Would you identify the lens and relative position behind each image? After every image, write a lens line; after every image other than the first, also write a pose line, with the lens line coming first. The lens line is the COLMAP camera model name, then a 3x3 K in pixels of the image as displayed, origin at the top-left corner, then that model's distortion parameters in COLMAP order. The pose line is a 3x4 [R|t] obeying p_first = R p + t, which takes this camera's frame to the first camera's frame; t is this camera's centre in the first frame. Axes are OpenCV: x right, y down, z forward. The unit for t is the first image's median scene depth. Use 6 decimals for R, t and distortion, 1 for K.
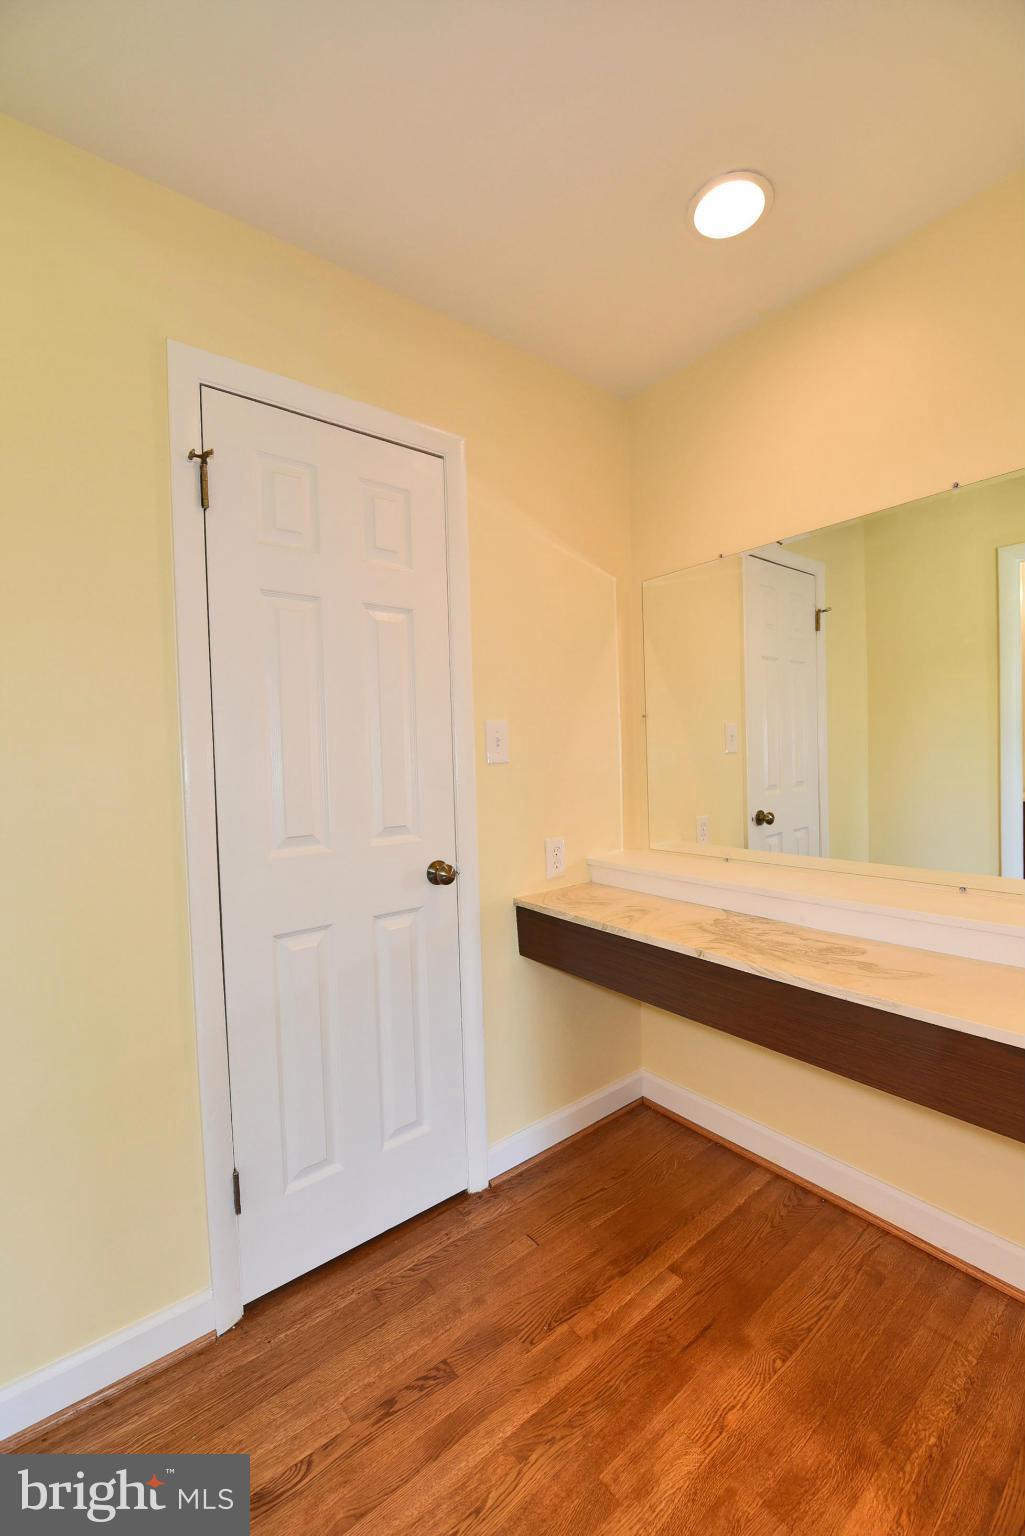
lens RADIAL K [[624.1, 0, 511.4], [0, 624.1, 772.6], [0, 0, 1]] dist [-0.014256, -0.002458]
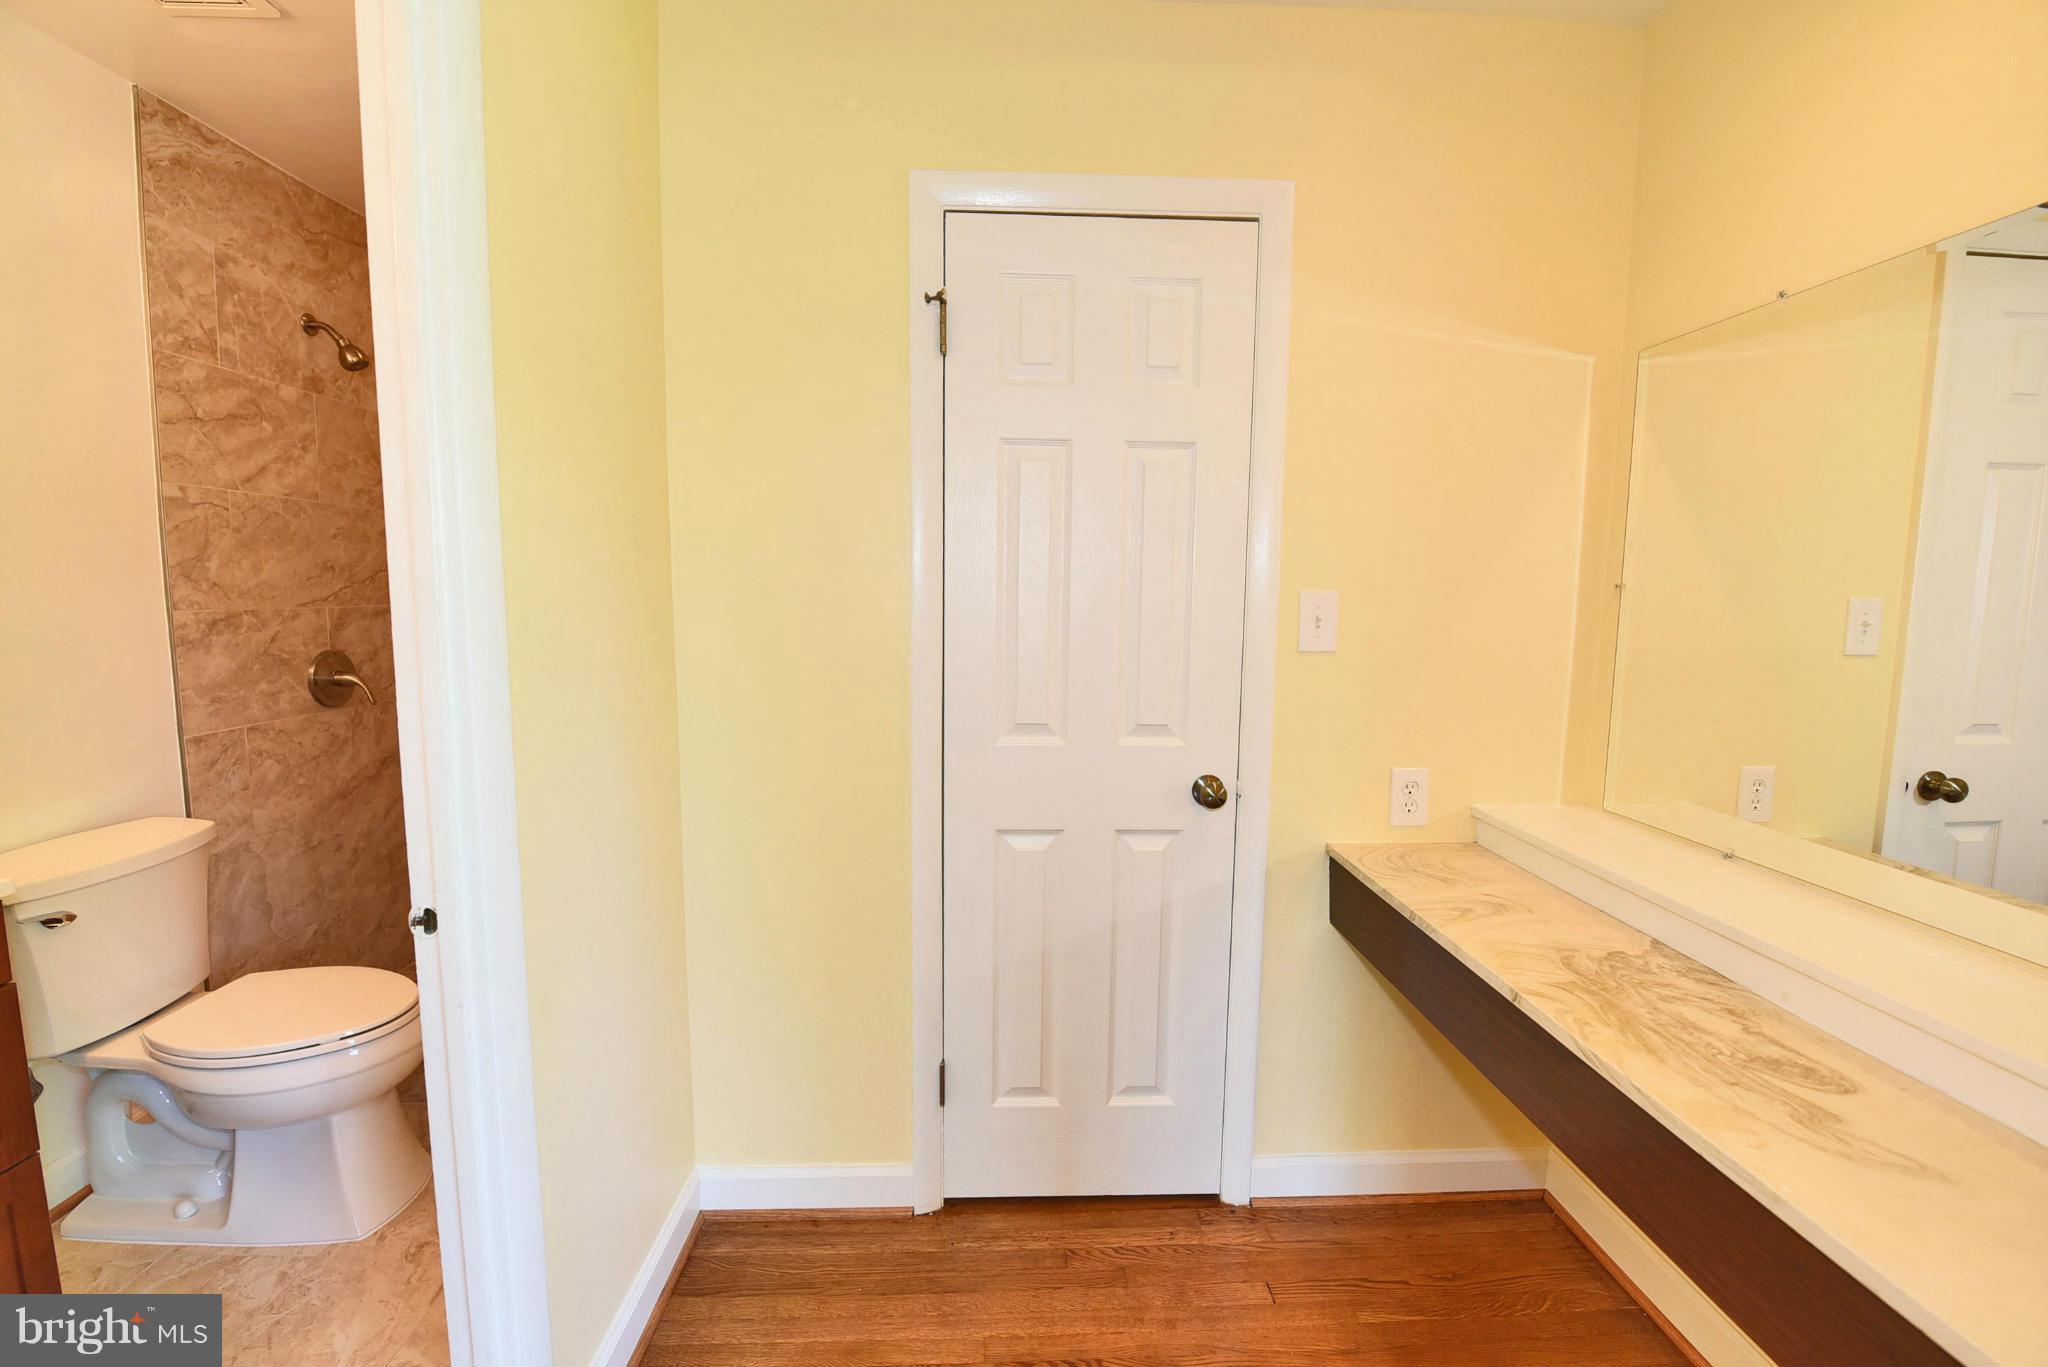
lens RADIAL K [[832.2, 0, 1017.8], [0, 832.2, 683.3], [0, 0, 1]] dist [-0.014256, -0.002458]
pose [[0.811791, 0.102037, -0.574965, 0.297176], [-0.054155, 0.993527, 0.099856, -0.066591], [0.581432, -0.049924, 0.812062, 0.047973]]
